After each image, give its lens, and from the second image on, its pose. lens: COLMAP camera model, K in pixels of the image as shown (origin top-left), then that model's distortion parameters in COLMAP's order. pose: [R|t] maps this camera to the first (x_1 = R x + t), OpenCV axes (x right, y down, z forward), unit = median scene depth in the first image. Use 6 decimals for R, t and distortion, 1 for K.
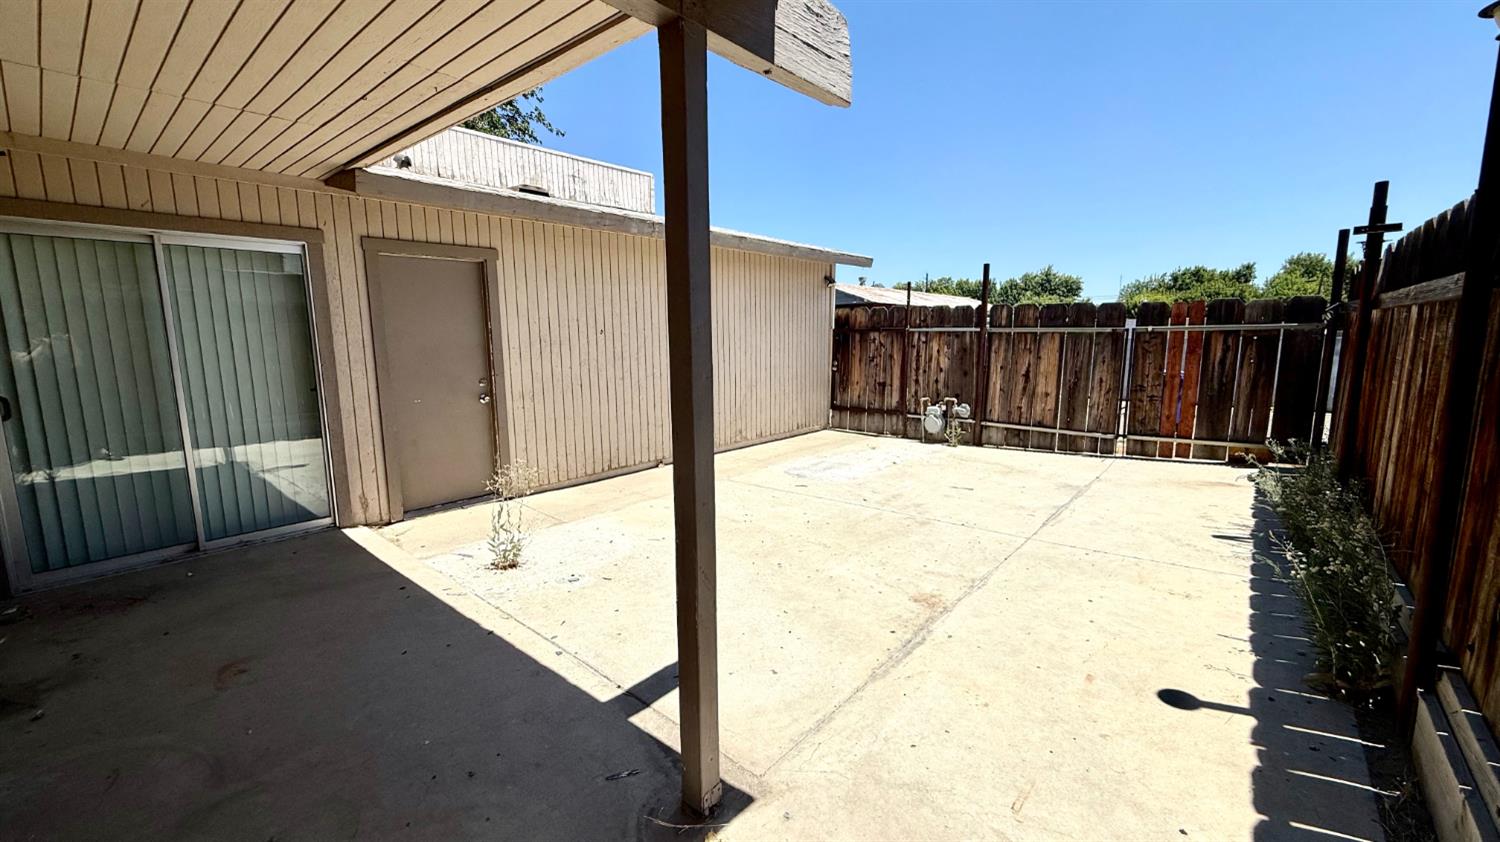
lens RADIAL K [[599.0, 0, 749.4], [0, 599.0, 418.6], [0, 0, 1]] dist [0.000144, 0.000436]
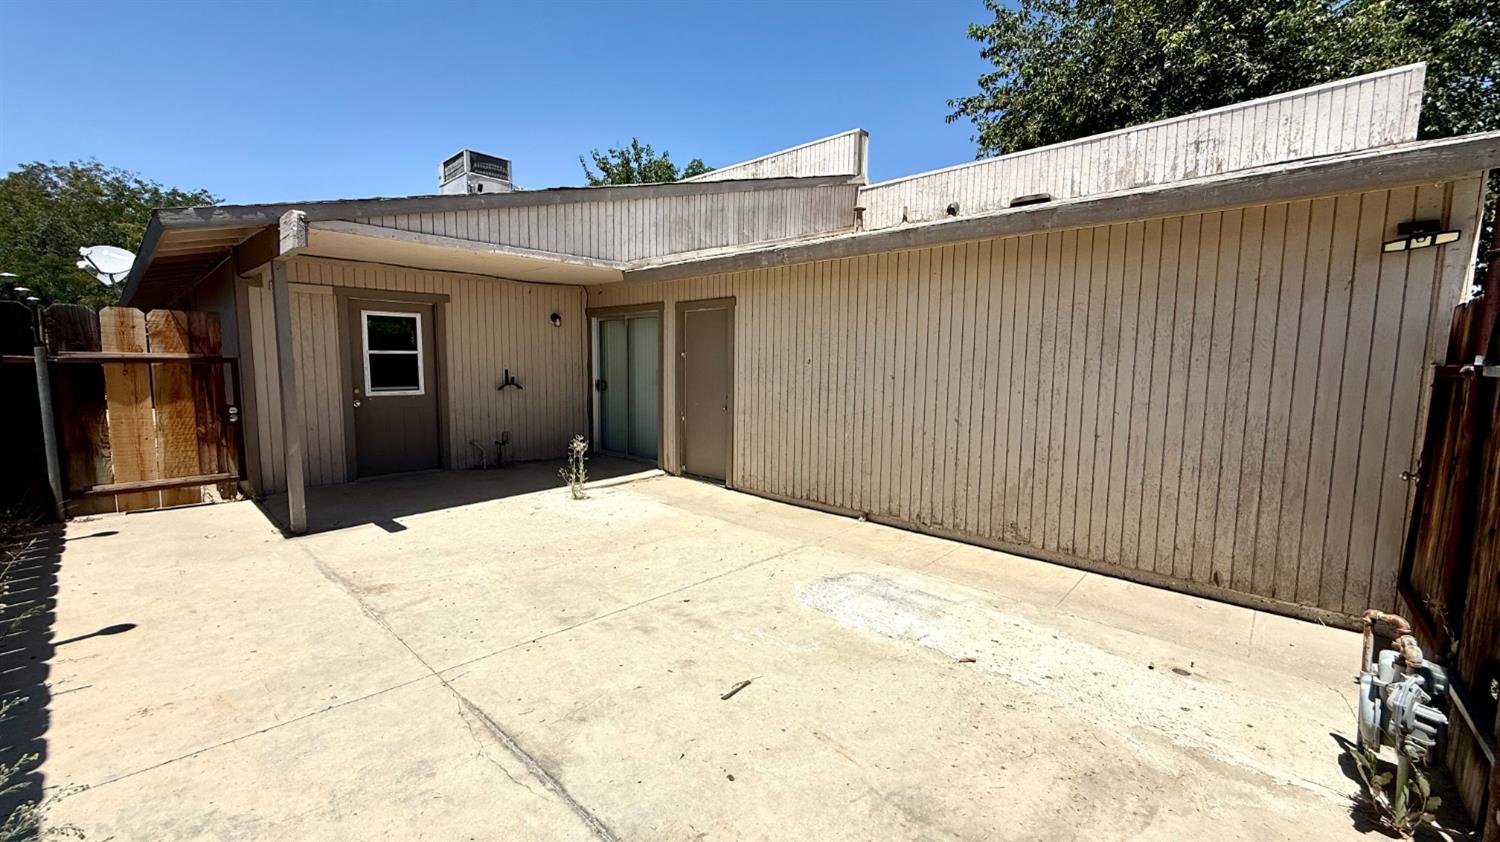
lens RADIAL K [[599.0, 0, 747.9], [0, 599.0, 421.6], [0, 0, 1]] dist [0.000144, 0.000436]
pose [[-0.041461, 0.111252, -0.992927, 1.008557], [-0.154967, 0.981039, 0.116391, -0.192325], [0.987049, 0.158697, -0.023435, 1.223022]]
